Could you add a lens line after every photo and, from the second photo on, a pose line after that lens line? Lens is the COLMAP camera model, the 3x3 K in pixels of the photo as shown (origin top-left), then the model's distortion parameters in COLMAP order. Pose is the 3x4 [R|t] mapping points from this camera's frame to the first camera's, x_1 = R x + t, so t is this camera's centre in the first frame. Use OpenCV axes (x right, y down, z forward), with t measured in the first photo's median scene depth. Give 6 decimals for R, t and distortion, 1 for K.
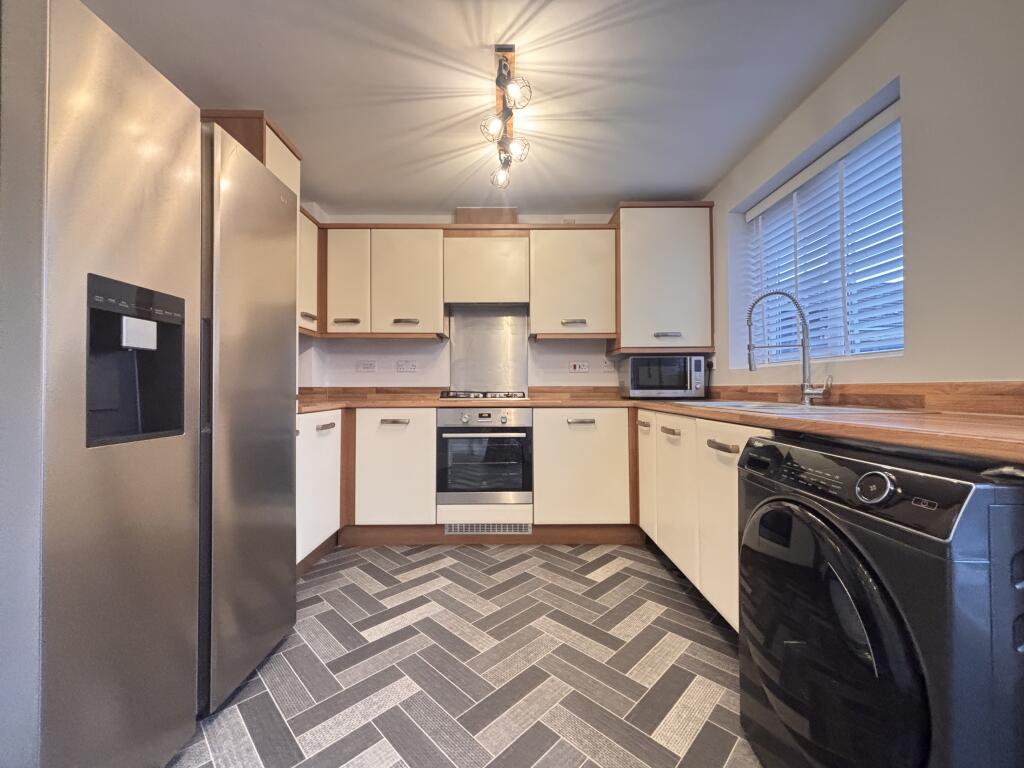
lens RADIAL K [[411.0, 0, 512.0], [0, 411.0, 384.0], [0, 0, 1]] dist [0.002368, -0.000009]
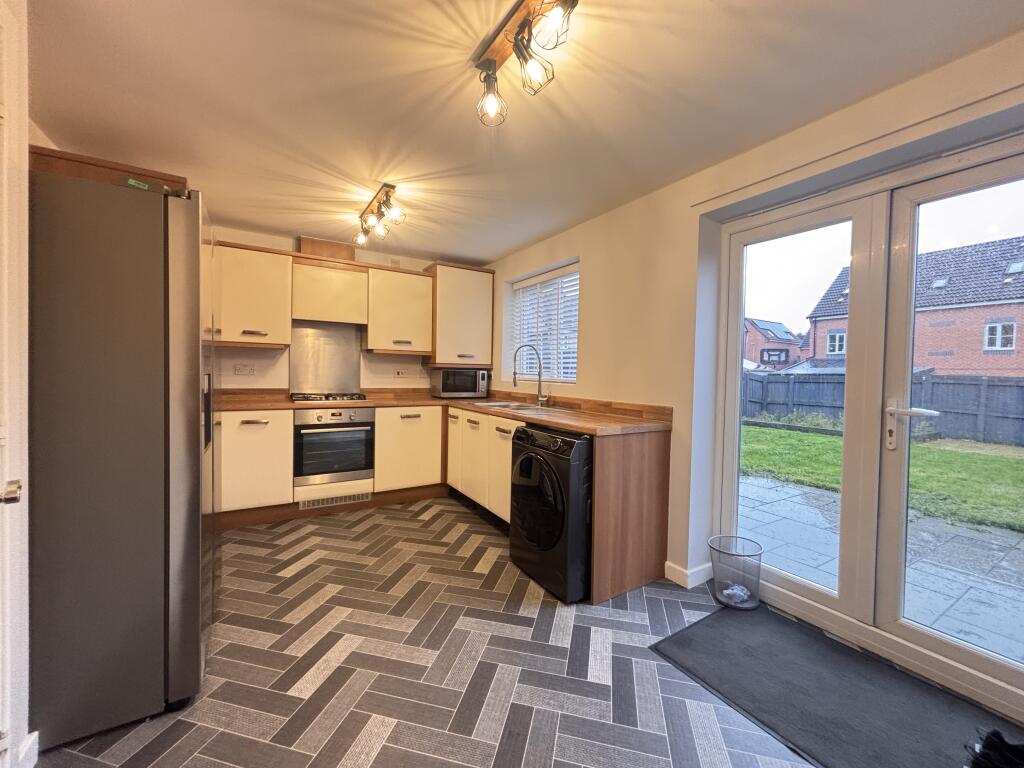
lens RADIAL K [[415.8, 0, 512.0], [0, 415.8, 384.0], [0, 0, 1]] dist [0.000453, -0.000018]
pose [[0.853223, 0.003699, 0.521533, -0.290443], [-0.028463, 0.998815, 0.039481, -0.088720], [-0.520769, -0.048531, 0.852317, -0.416332]]
